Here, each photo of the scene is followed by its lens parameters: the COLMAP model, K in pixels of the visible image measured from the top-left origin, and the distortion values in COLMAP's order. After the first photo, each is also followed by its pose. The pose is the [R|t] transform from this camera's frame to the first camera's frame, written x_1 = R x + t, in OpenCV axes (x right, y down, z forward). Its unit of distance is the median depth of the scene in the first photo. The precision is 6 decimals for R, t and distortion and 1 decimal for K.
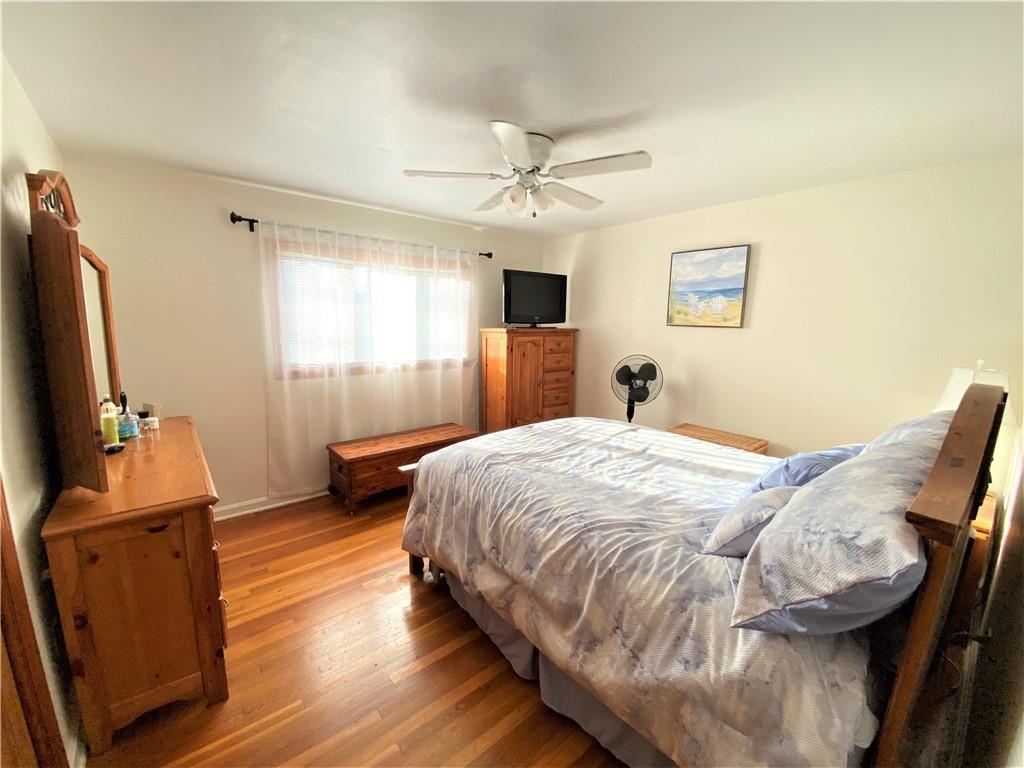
lens RADIAL K [[416.8, 0, 509.2], [0, 416.8, 382.4], [0, 0, 1]] dist [0.018543, -0.018747]
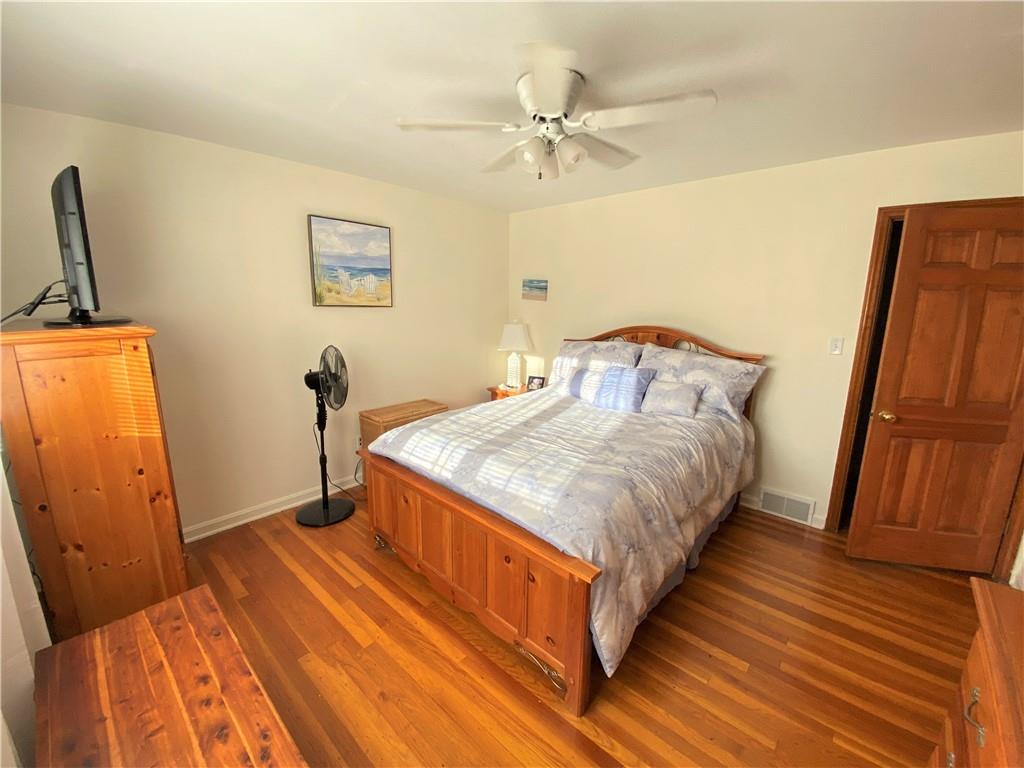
lens RADIAL K [[416.8, 0, 509.2], [0, 416.8, 382.4], [0, 0, 1]] dist [0.018543, -0.018747]
pose [[-0.155322, -0.209350, 0.965426, -0.554832], [0.131988, 0.964127, 0.230303, -0.147503], [-0.979007, 0.163195, -0.122118, 0.852188]]
